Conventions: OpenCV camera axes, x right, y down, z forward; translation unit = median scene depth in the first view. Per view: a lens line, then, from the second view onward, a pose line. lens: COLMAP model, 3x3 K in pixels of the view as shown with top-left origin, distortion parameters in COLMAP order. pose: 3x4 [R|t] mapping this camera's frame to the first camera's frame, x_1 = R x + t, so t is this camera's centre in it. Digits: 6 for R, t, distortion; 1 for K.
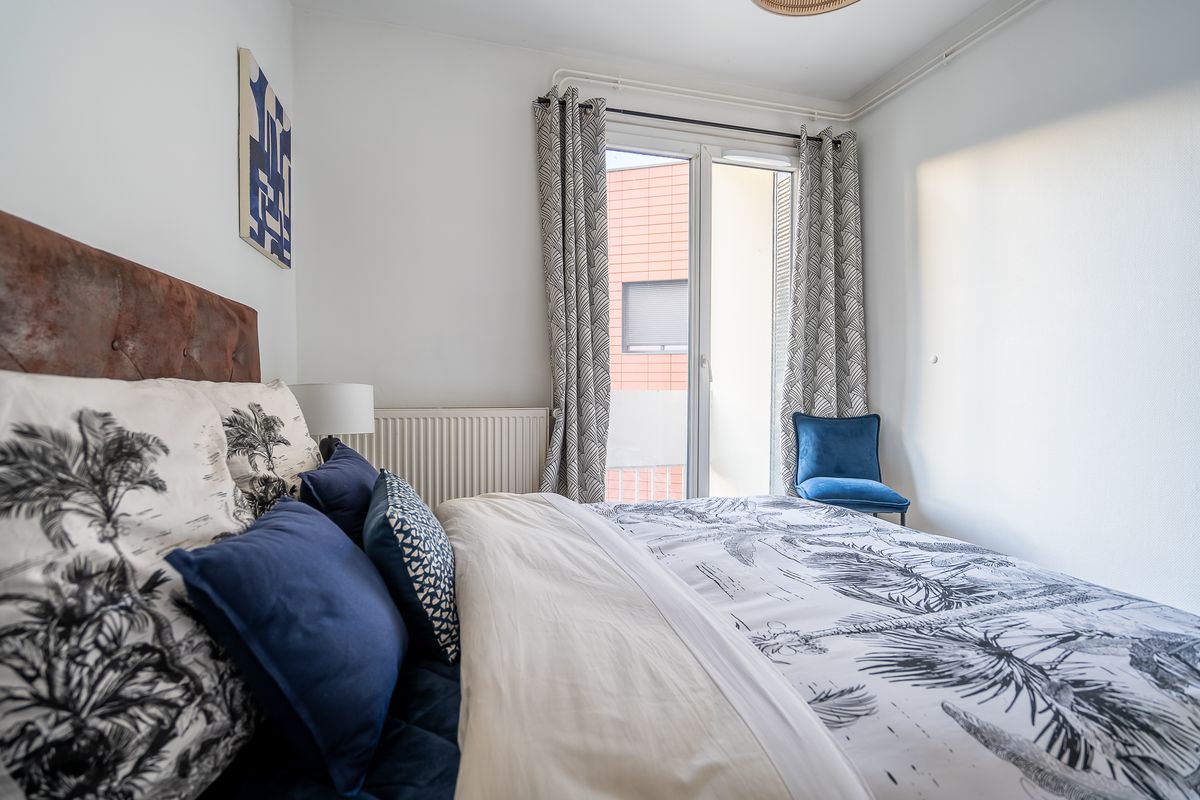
lens RADIAL K [[545.6, 0, 596.3], [0, 545.6, 397.3], [0, 0, 1]] dist [-0.005430, 0.001930]
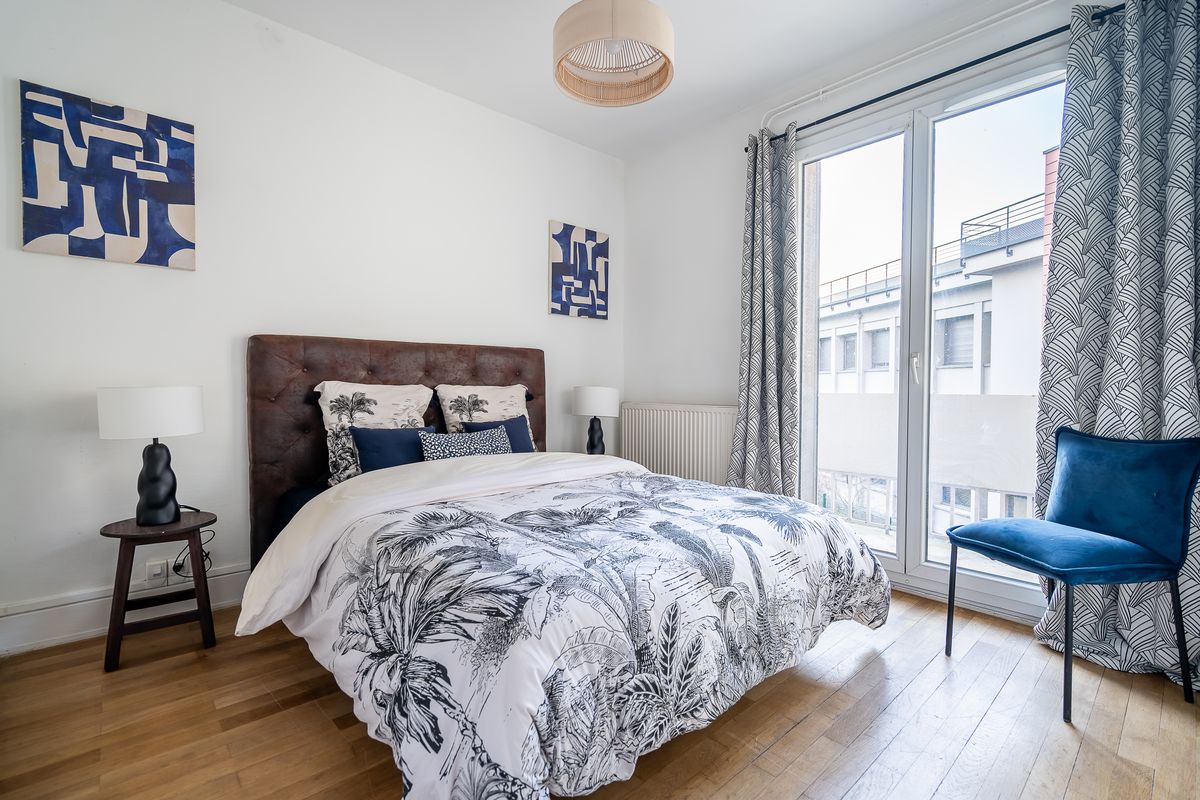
lens RADIAL K [[545.6, 0, 600.5], [0, 545.6, 397.7], [0, 0, 1]] dist [-0.005430, 0.001930]
pose [[0.433069, 0.016388, -0.901212, 1.172297], [-0.021712, 0.999734, 0.007746, -0.002735], [0.901099, 0.016213, 0.433309, 0.277755]]
